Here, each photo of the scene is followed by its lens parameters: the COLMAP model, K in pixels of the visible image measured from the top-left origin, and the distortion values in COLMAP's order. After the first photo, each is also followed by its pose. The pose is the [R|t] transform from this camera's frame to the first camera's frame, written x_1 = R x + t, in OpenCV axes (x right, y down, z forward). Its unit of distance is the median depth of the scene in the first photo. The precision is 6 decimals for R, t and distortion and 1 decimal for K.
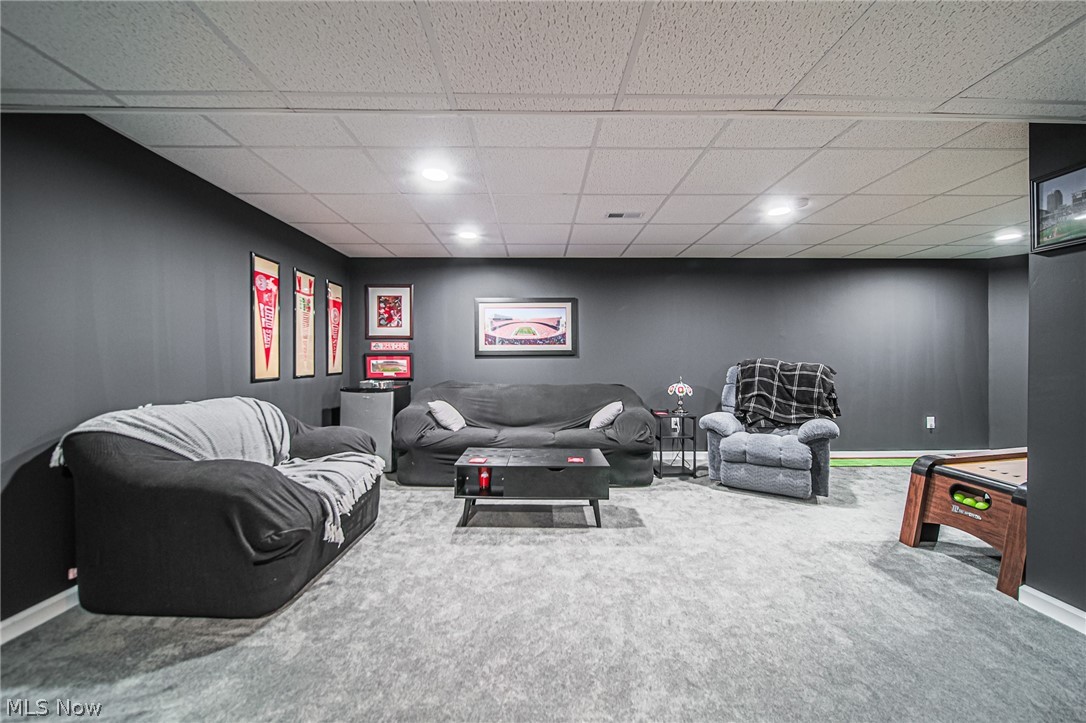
lens RADIAL K [[413.5, 0, 543.0], [0, 413.5, 361.5], [0, 0, 1]] dist [-0.000474, -0.000012]
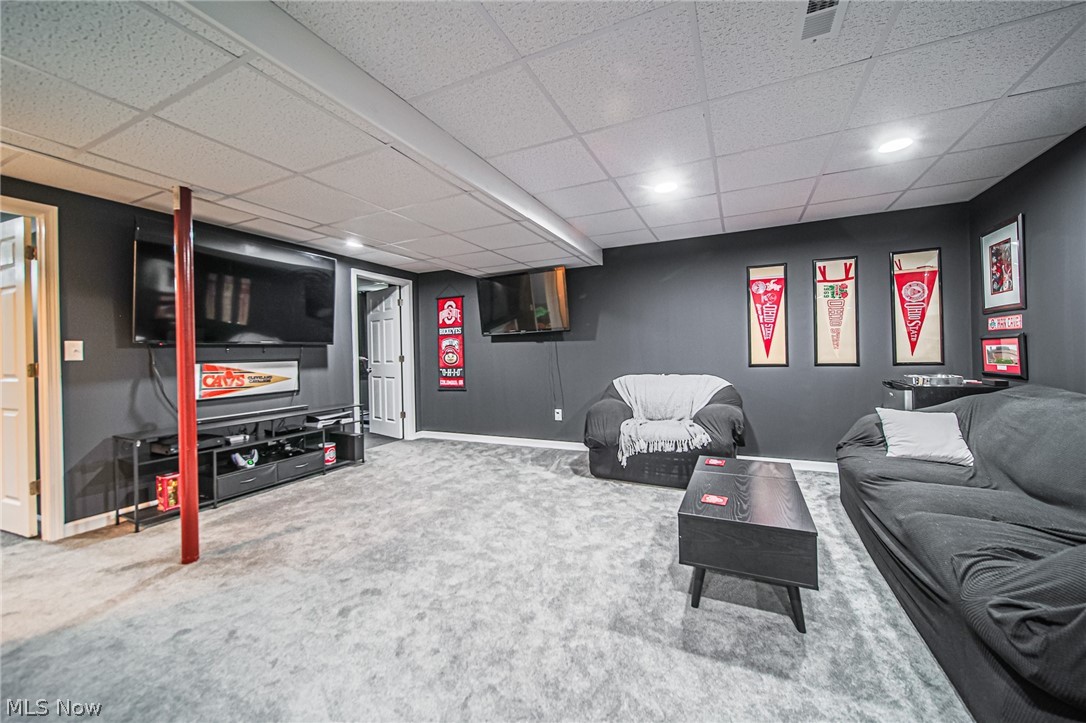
lens RADIAL K [[413.5, 0, 543.0], [0, 413.5, 361.5], [0, 0, 1]] dist [-0.000474, -0.000012]
pose [[-0.434641, 0.034471, -0.899944, 0.722824], [0.020414, 0.999388, 0.028421, -0.015042], [0.900372, -0.006019, -0.435079, 0.934676]]
